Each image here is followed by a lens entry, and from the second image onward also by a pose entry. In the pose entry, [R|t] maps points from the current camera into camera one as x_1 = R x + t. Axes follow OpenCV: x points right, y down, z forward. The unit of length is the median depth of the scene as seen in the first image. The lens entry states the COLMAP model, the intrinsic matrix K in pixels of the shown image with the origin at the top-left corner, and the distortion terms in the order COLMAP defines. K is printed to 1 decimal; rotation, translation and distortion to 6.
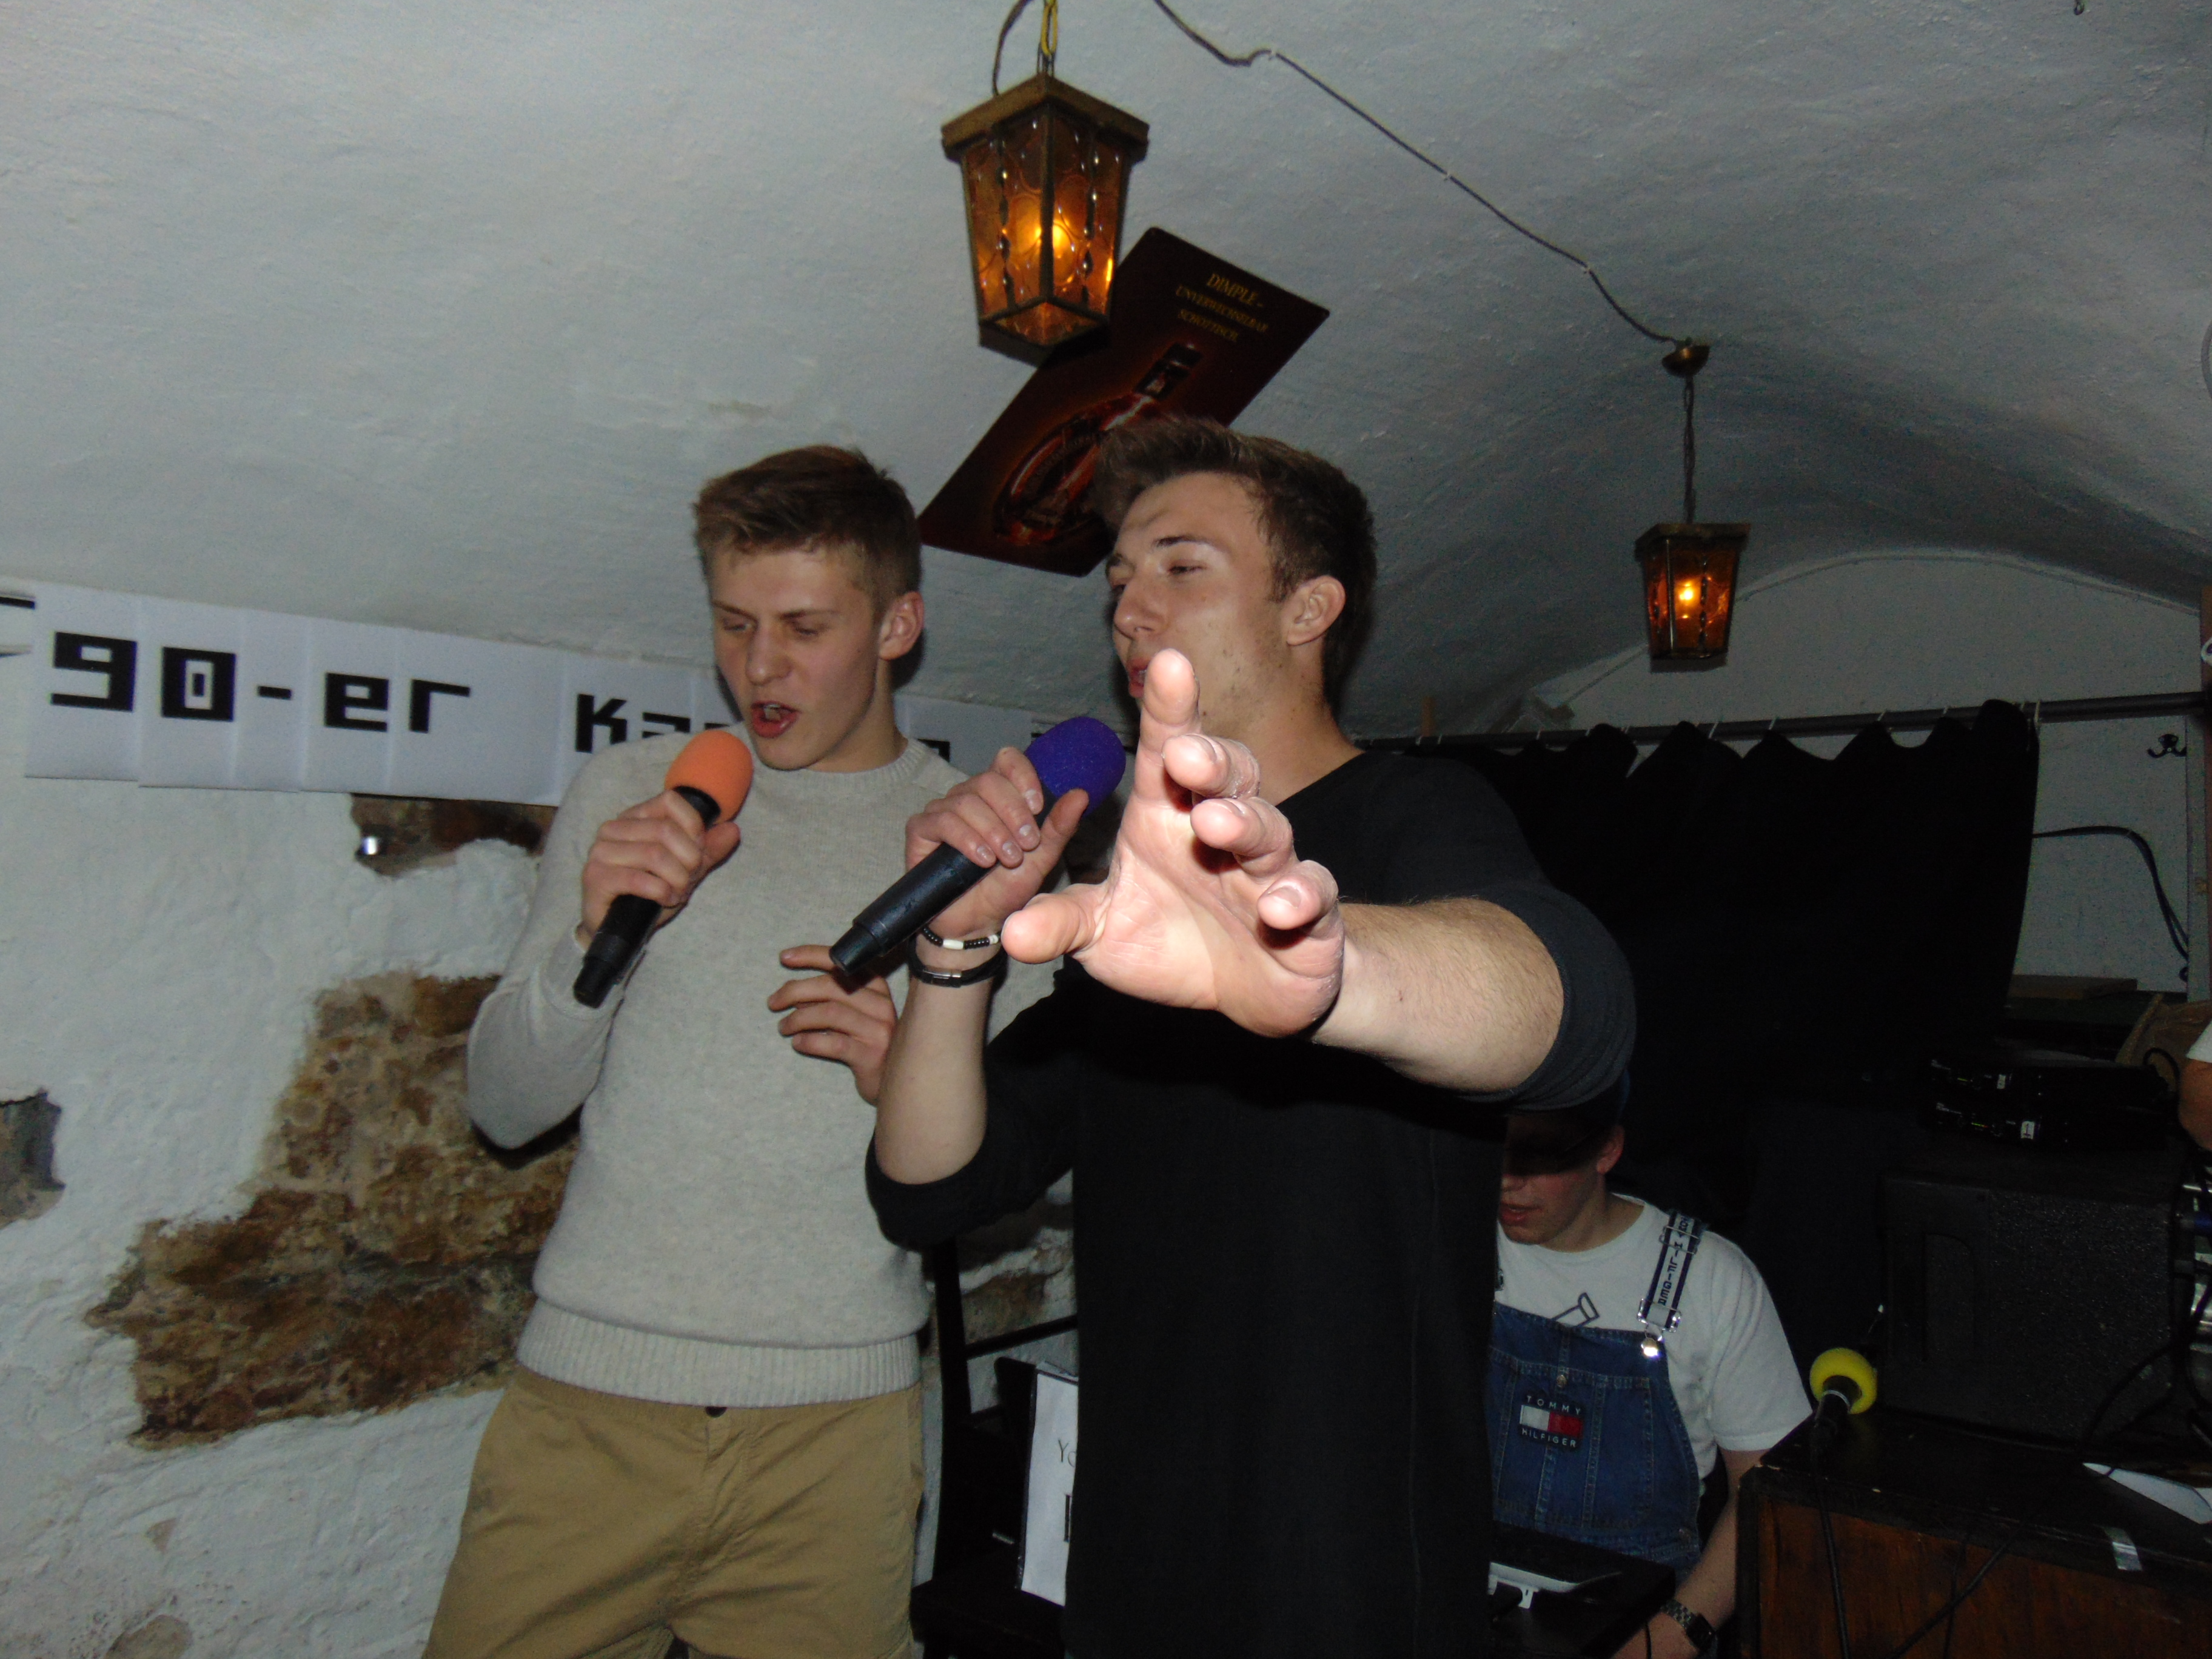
lens RADIAL K [[1750.2, 0, 1106.0], [0, 1750.2, 829.5], [0, 0, 1]] dist [-0.028698, 0.049473]
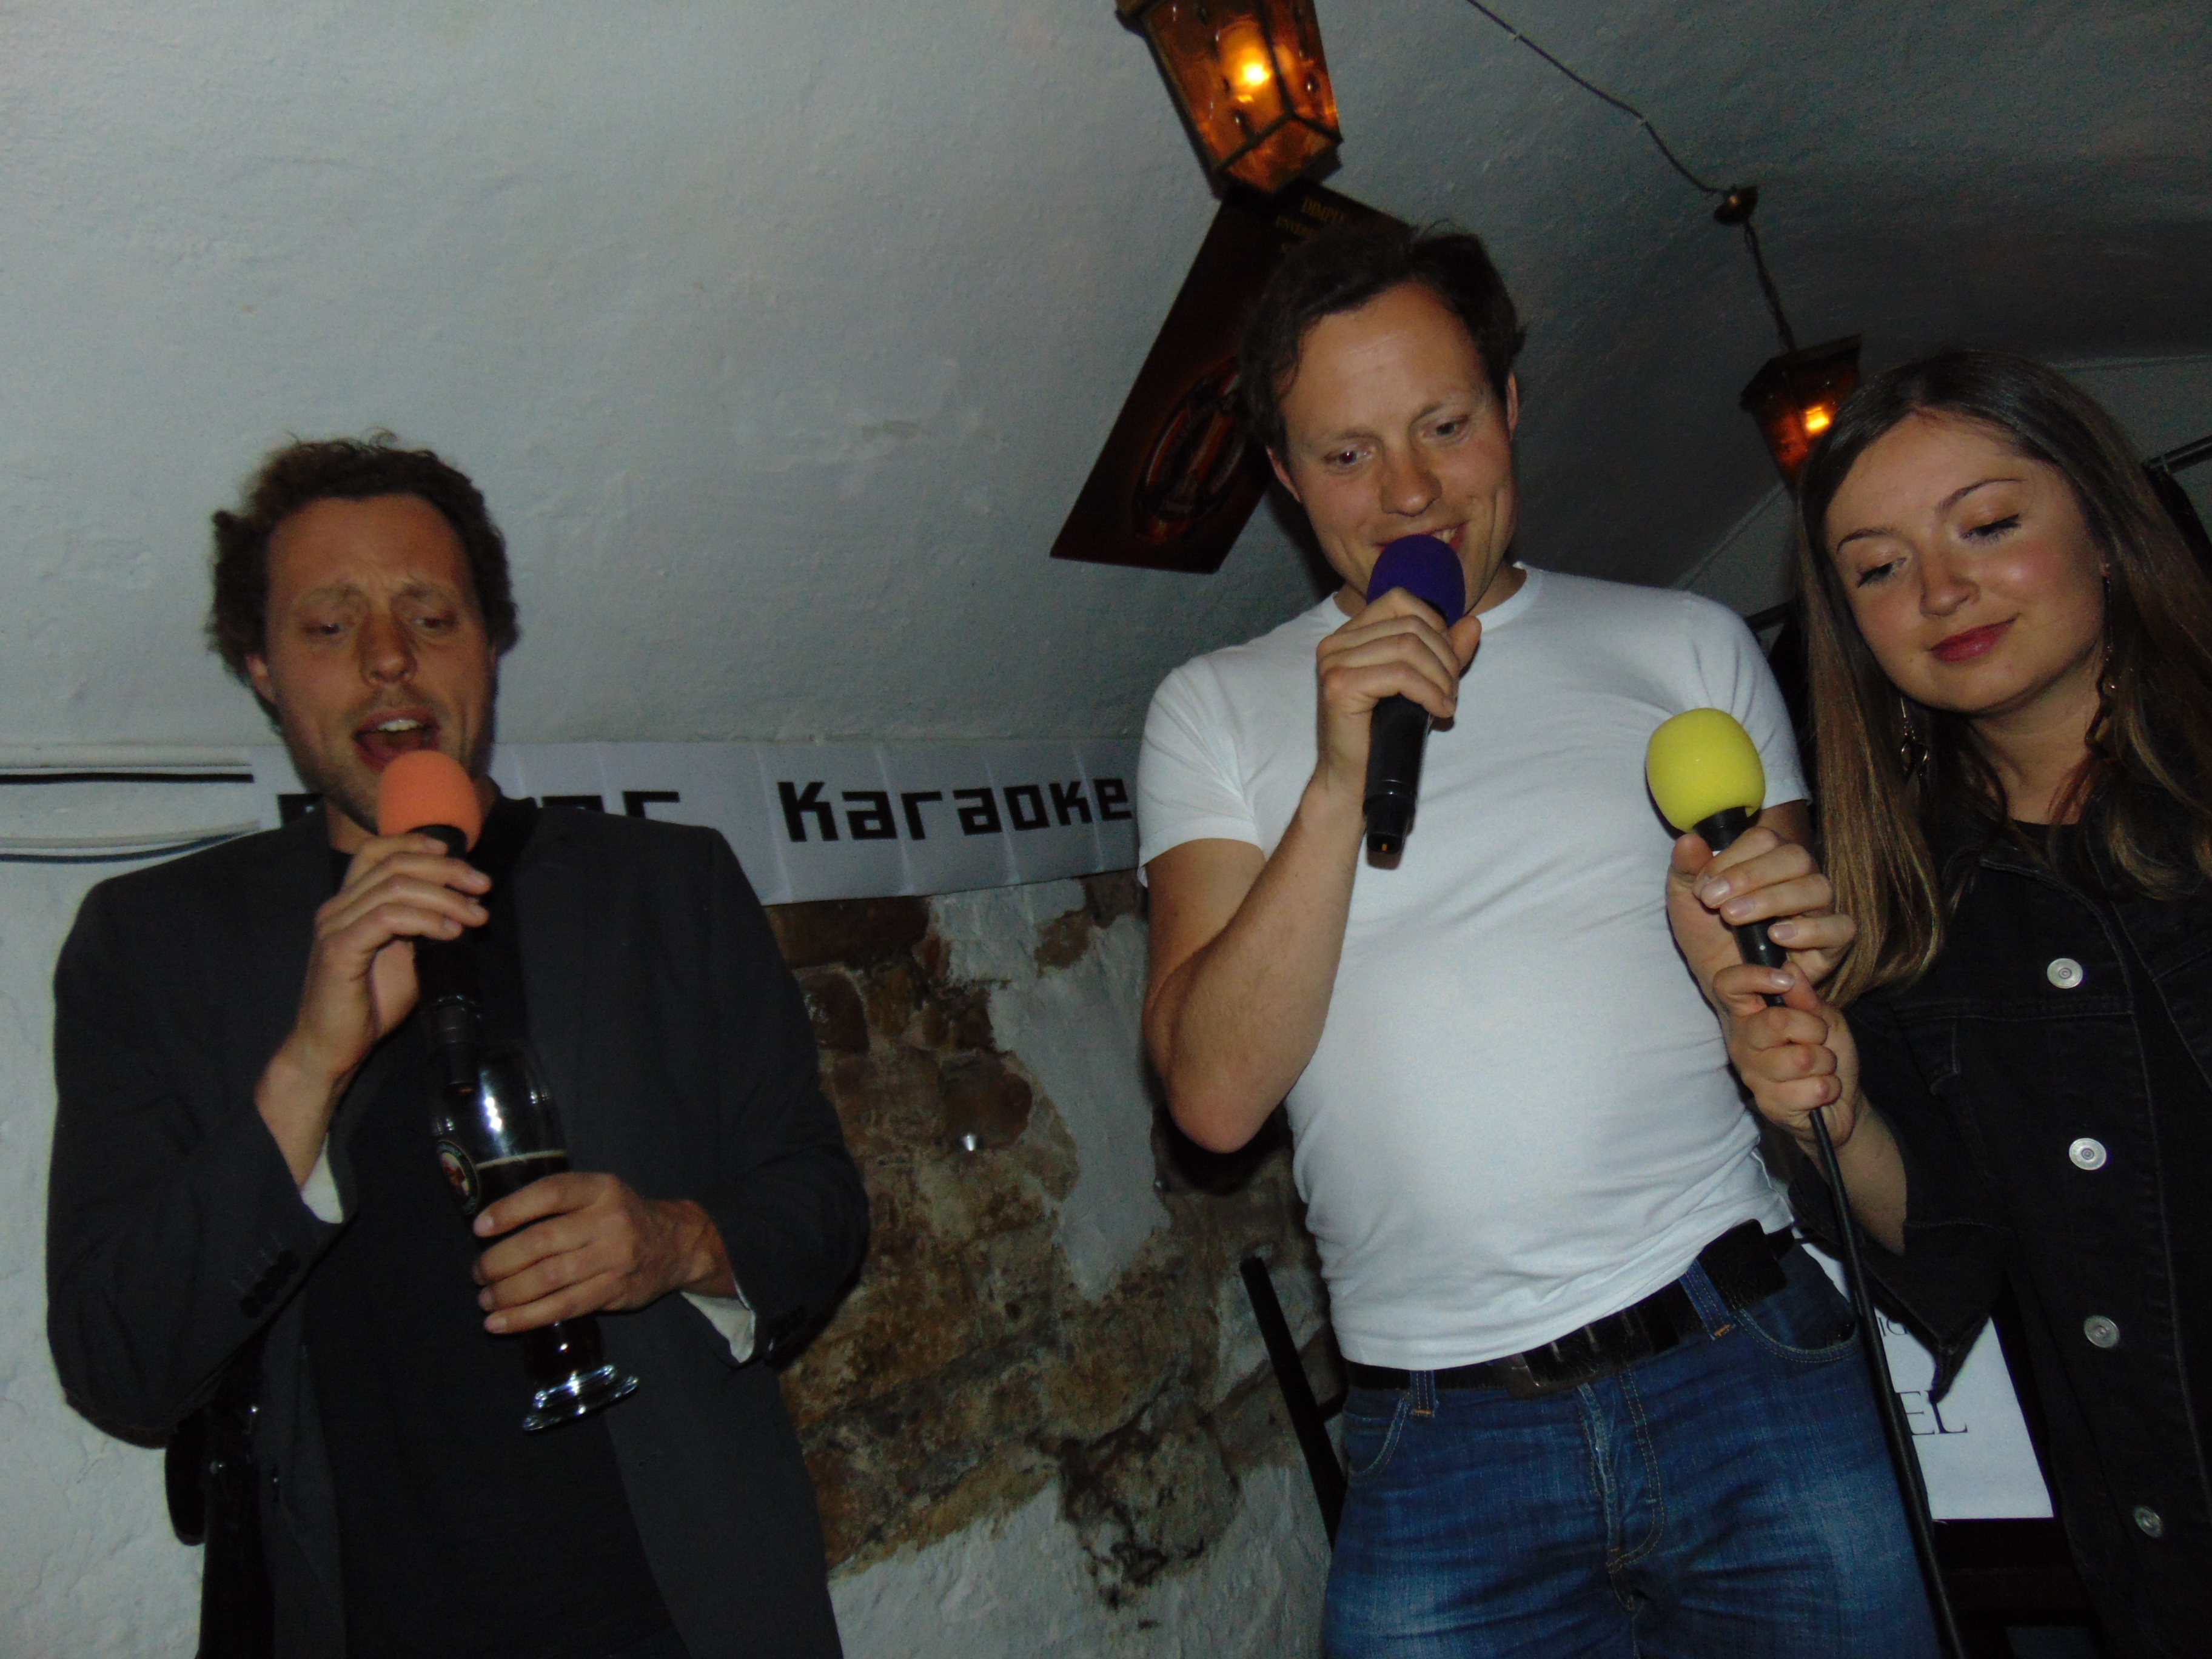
lens RADIAL K [[1750.2, 0, 1106.0], [0, 1750.2, 829.5], [0, 0, 1]] dist [-0.028698, 0.049473]
pose [[0.961123, -0.267859, 0.067045, -0.200370], [0.274209, 0.954433, -0.117760, 0.101682], [-0.032447, 0.131566, 0.990776, 0.075087]]
